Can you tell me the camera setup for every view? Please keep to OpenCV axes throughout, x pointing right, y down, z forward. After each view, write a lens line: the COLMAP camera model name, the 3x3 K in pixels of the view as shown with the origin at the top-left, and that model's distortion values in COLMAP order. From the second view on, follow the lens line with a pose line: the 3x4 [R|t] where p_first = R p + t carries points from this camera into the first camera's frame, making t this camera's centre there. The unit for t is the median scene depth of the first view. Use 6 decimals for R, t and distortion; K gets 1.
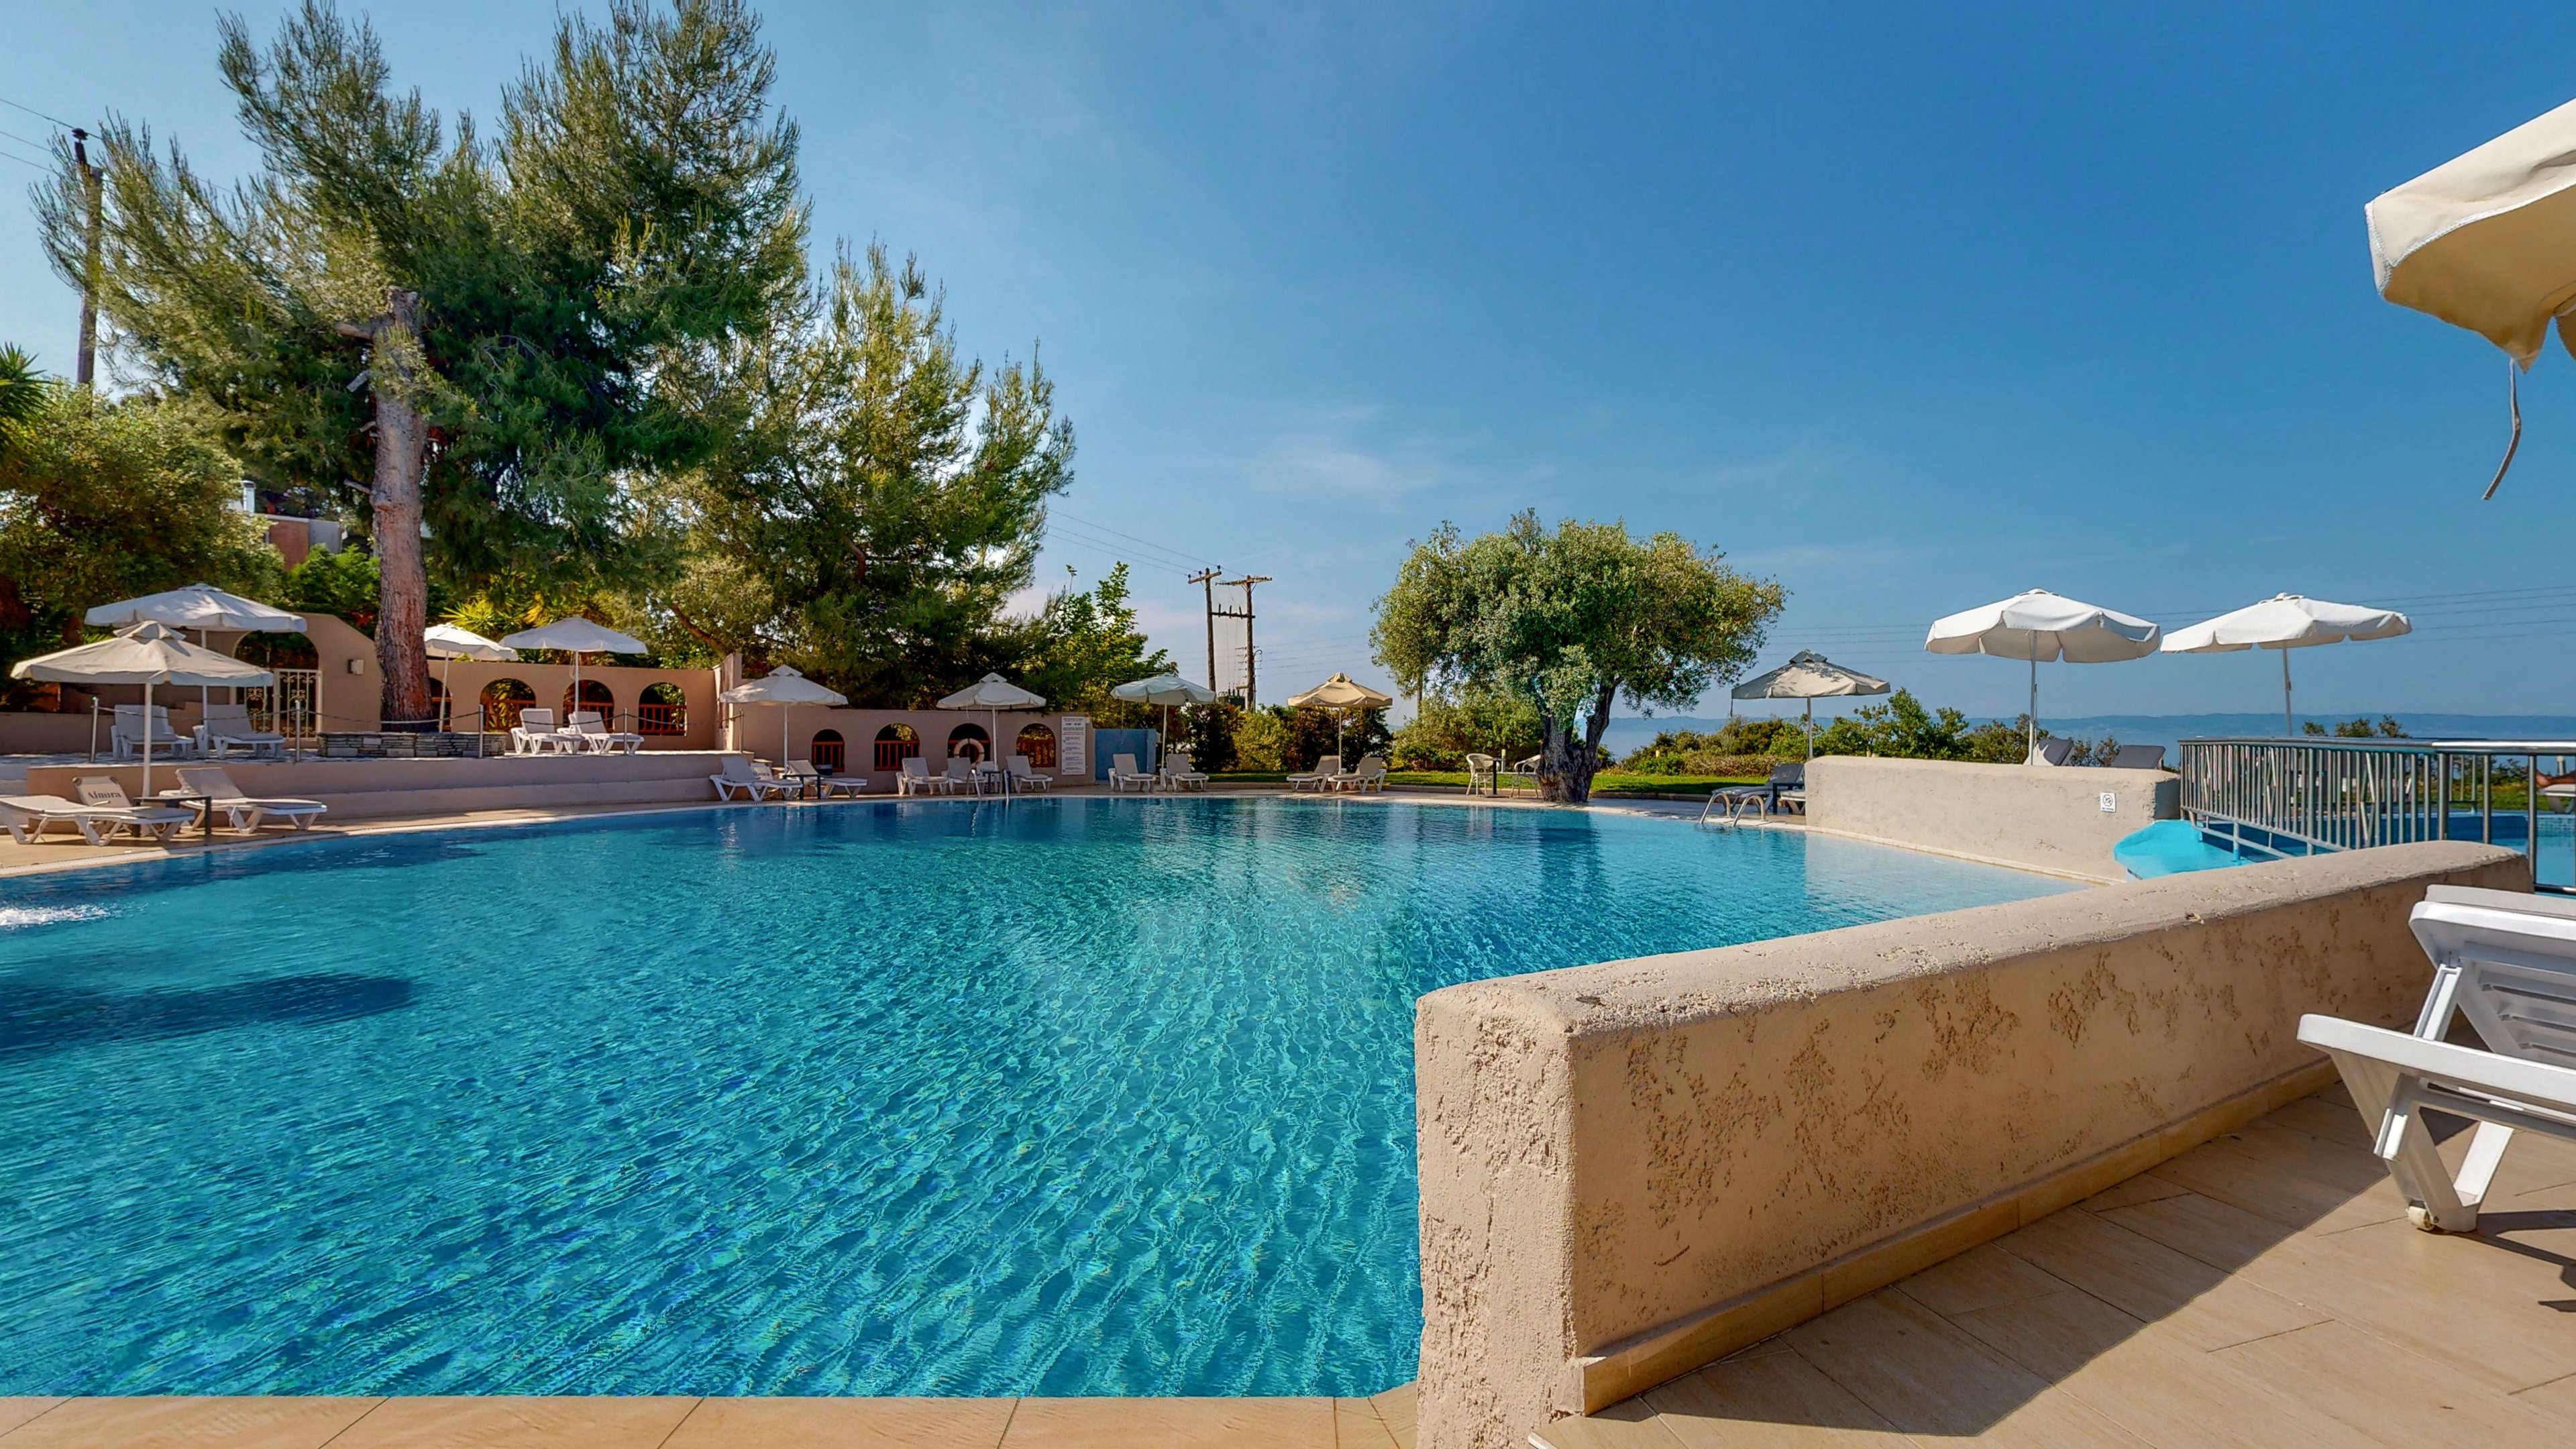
lens RADIAL K [[1071.2, 0, 1286.1], [0, 1071.2, 731.7], [0, 0, 1]] dist [0.004567, 0.000469]
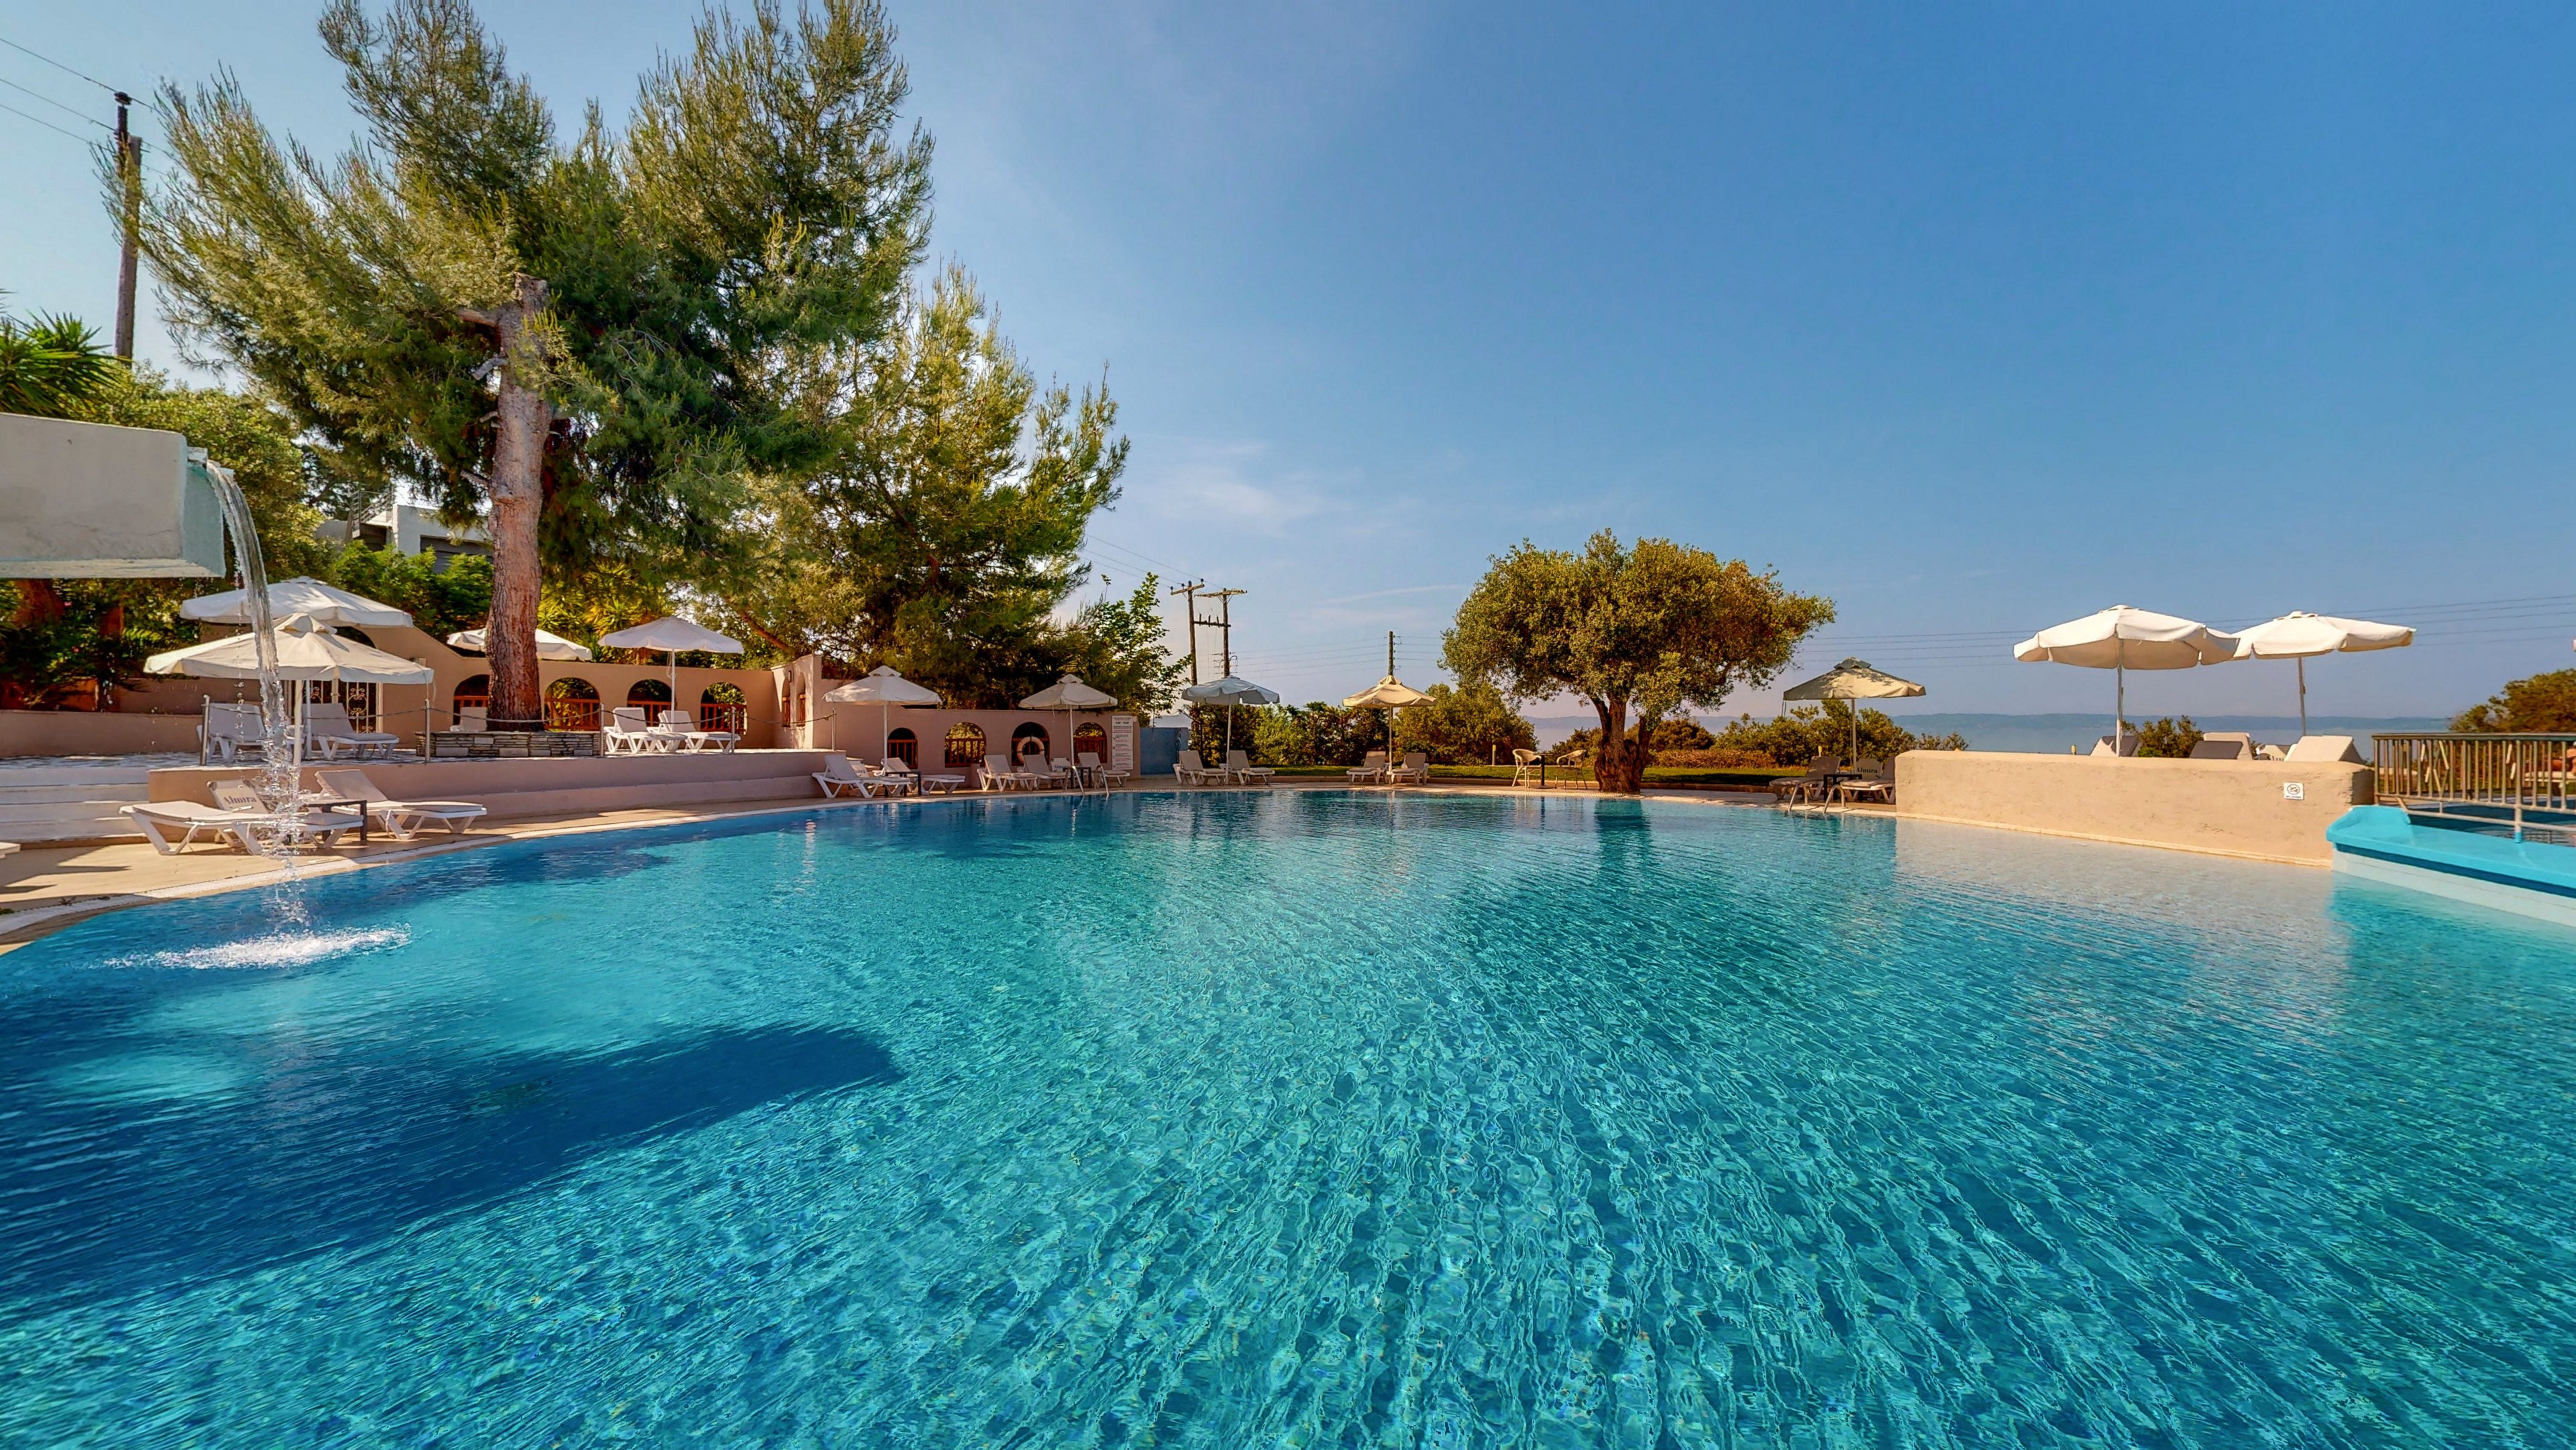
lens RADIAL K [[946.3, 0, 1286.9], [0, 946.3, 730.2], [0, 0, 1]] dist [0.005556, -0.000417]
pose [[0.993726, -0.001595, 0.111831, -0.216414], [0.001562, 0.999999, 0.000381, -0.000032], [-0.111832, -0.000204, 0.993727, 0.061893]]
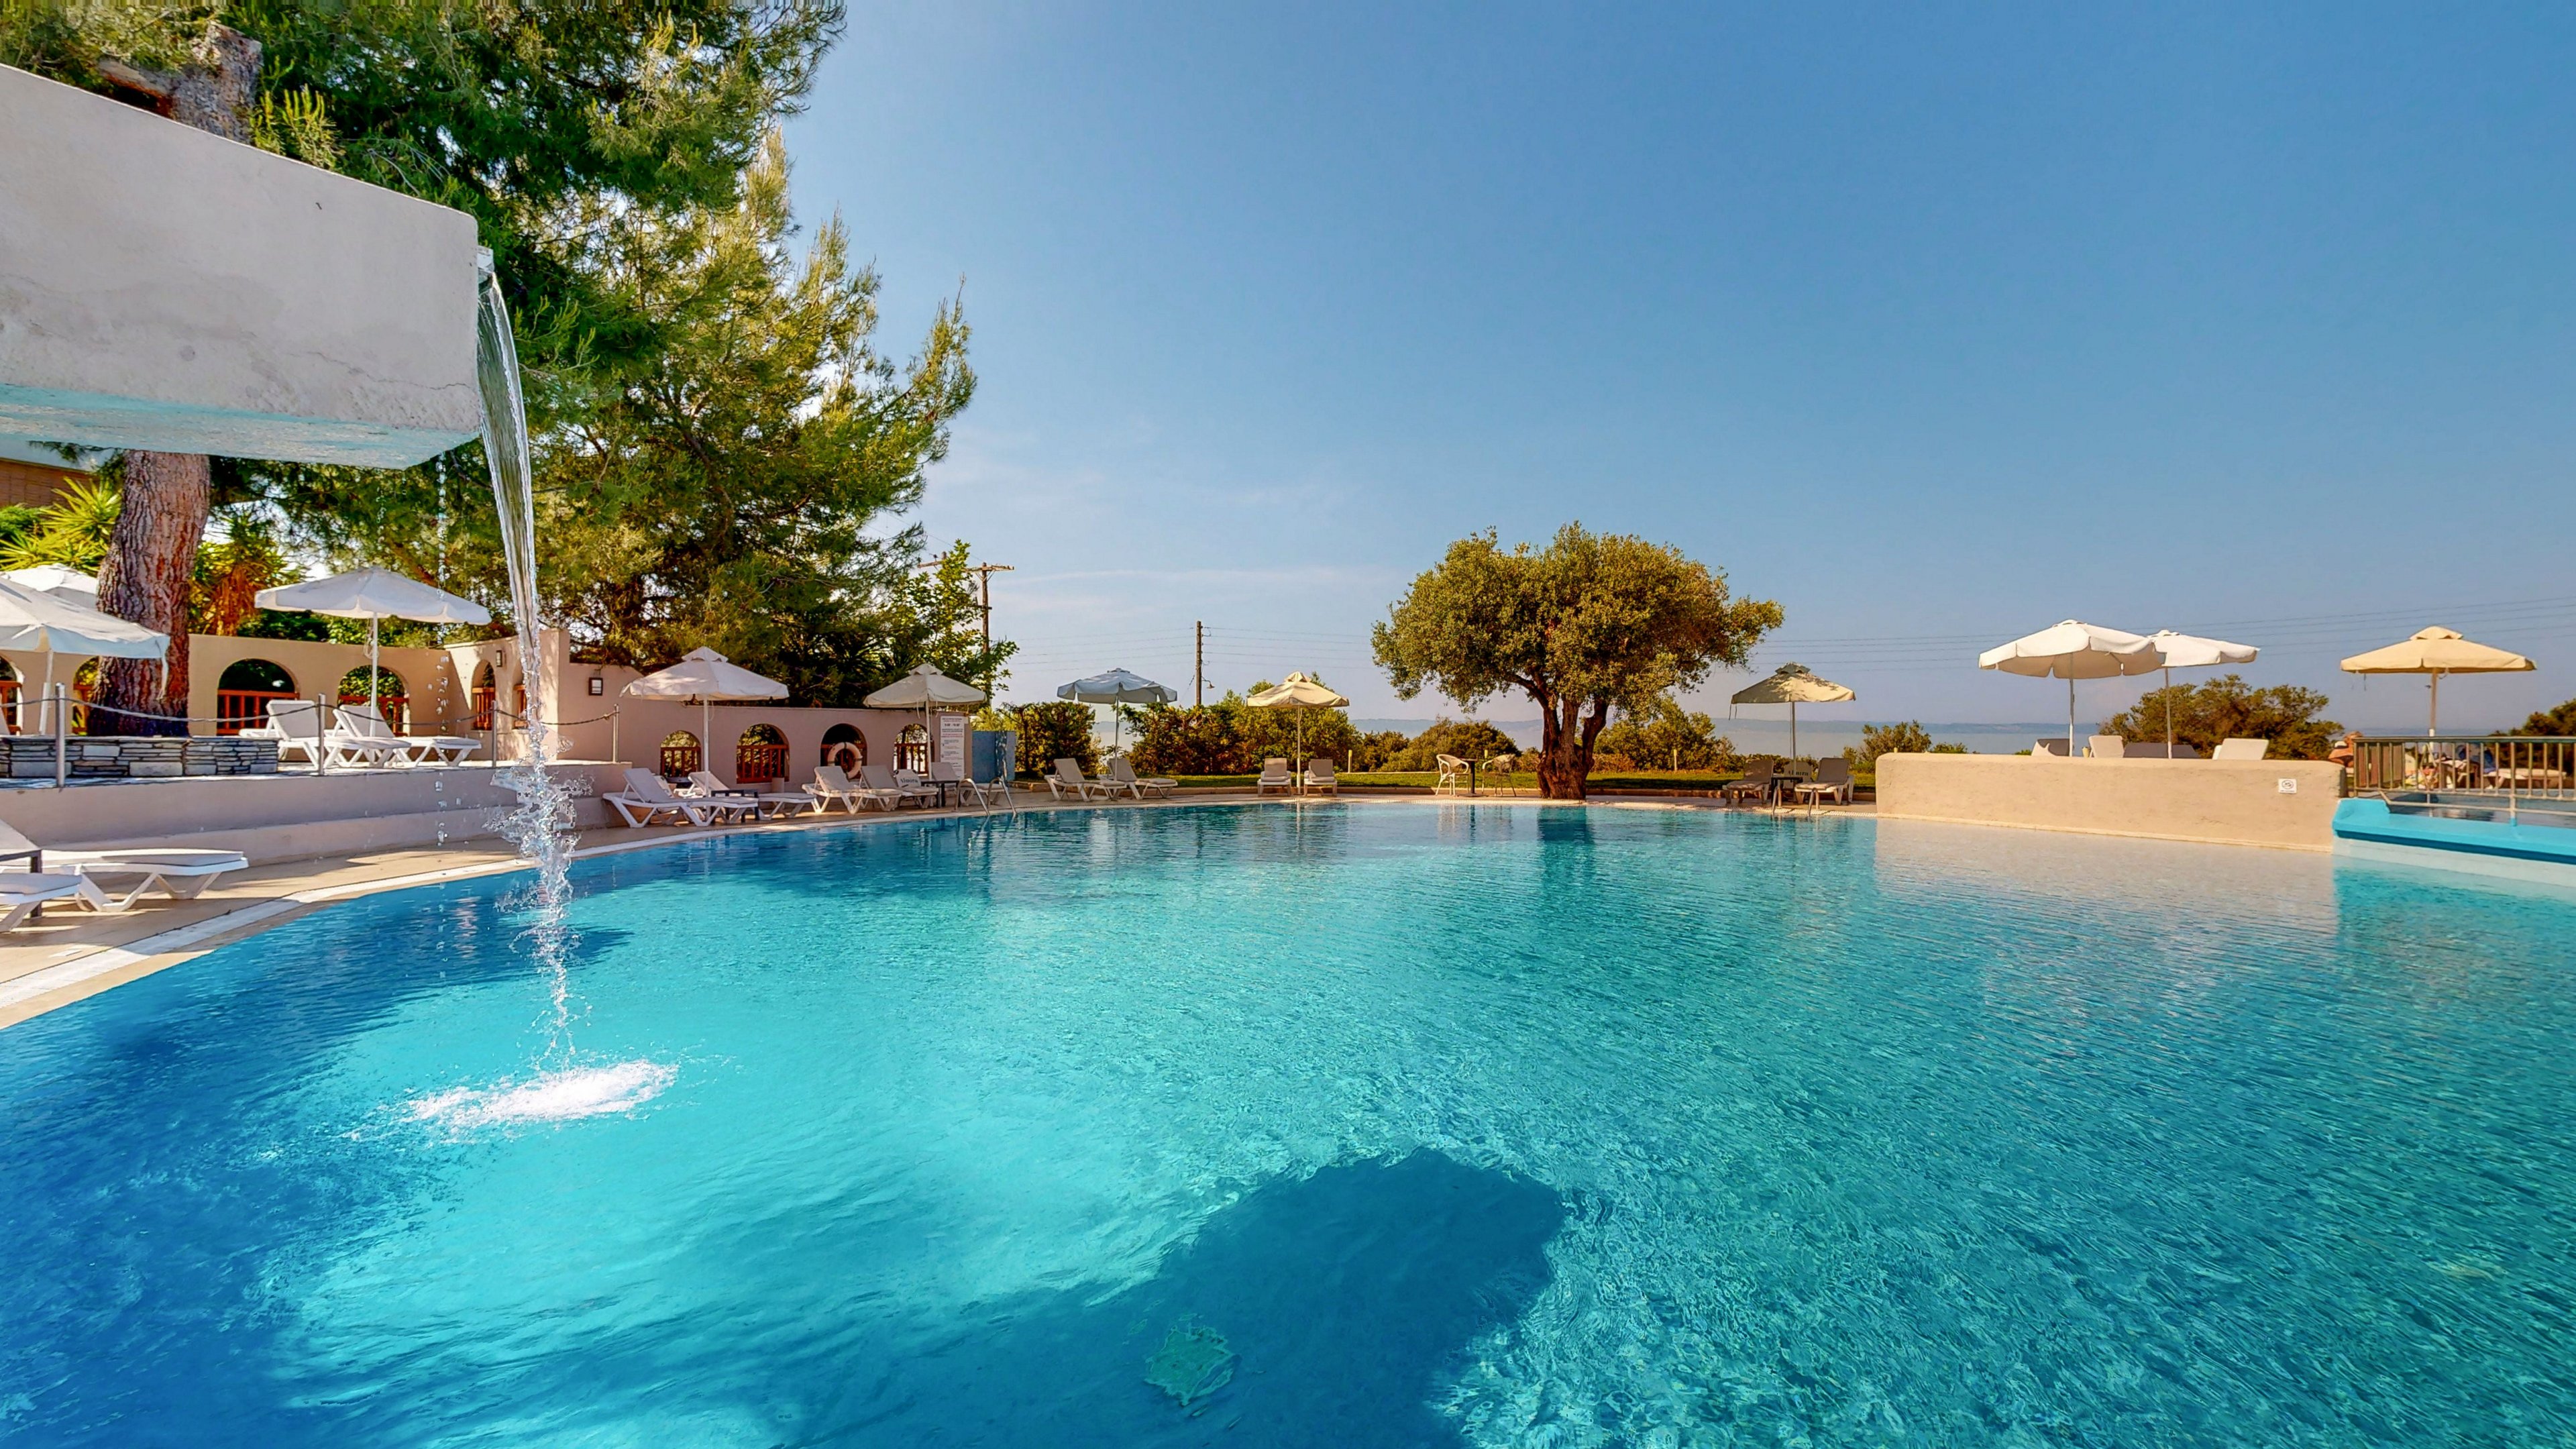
lens RADIAL K [[1071.2, 0, 1287.8], [0, 1071.2, 722.3], [0, 0, 1]] dist [0.004567, 0.000469]
pose [[0.912044, 0.002785, 0.410084, -0.469829], [0.001495, 0.999948, -0.010118, -0.000075], [-0.410091, 0.009841, 0.911992, 0.159489]]
